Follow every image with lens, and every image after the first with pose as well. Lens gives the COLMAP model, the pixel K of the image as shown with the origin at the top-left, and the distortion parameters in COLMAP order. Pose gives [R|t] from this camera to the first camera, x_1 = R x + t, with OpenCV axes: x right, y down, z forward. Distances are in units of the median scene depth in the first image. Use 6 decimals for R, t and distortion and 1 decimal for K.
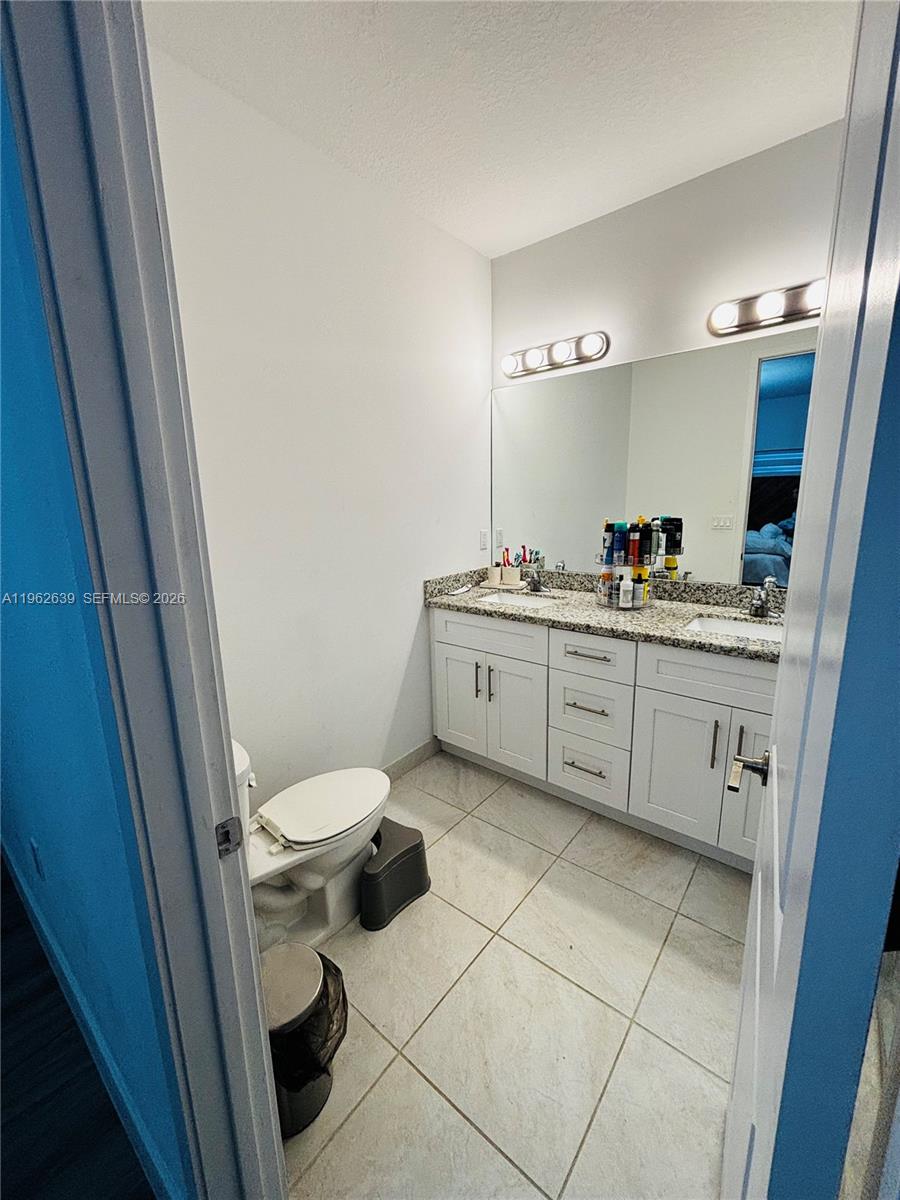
lens RADIAL K [[486.5, 0, 456.7], [0, 486.5, 593.4], [0, 0, 1]] dist [0.002138, -0.000199]
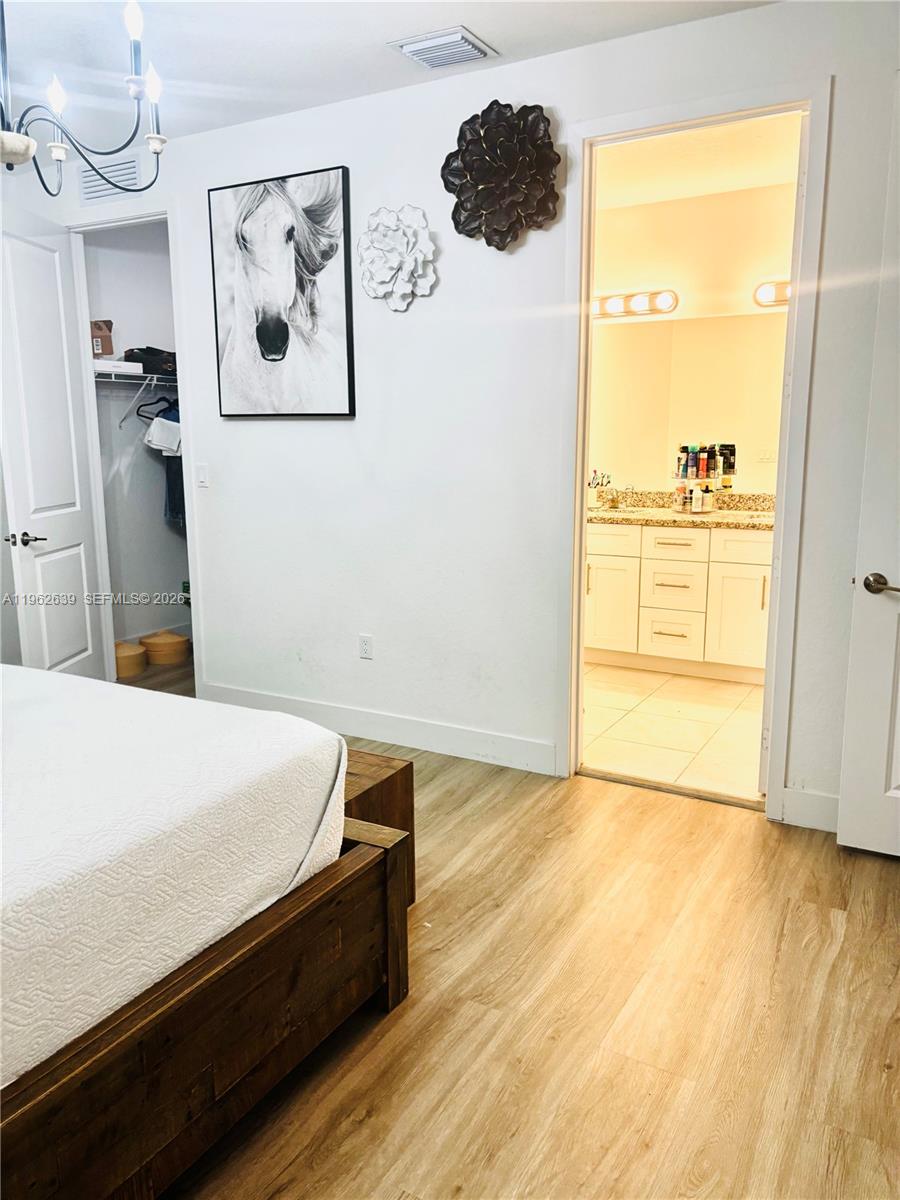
lens RADIAL K [[904.7, 0, 447.1], [0, 904.7, 602.5], [0, 0, 1]] dist [0.005685, 0.002312]
pose [[0.988305, -0.015914, 0.151659, -0.656722], [0.016522, 0.999860, -0.002753, 0.258543], [-0.151594, 0.005226, 0.988429, -1.232774]]
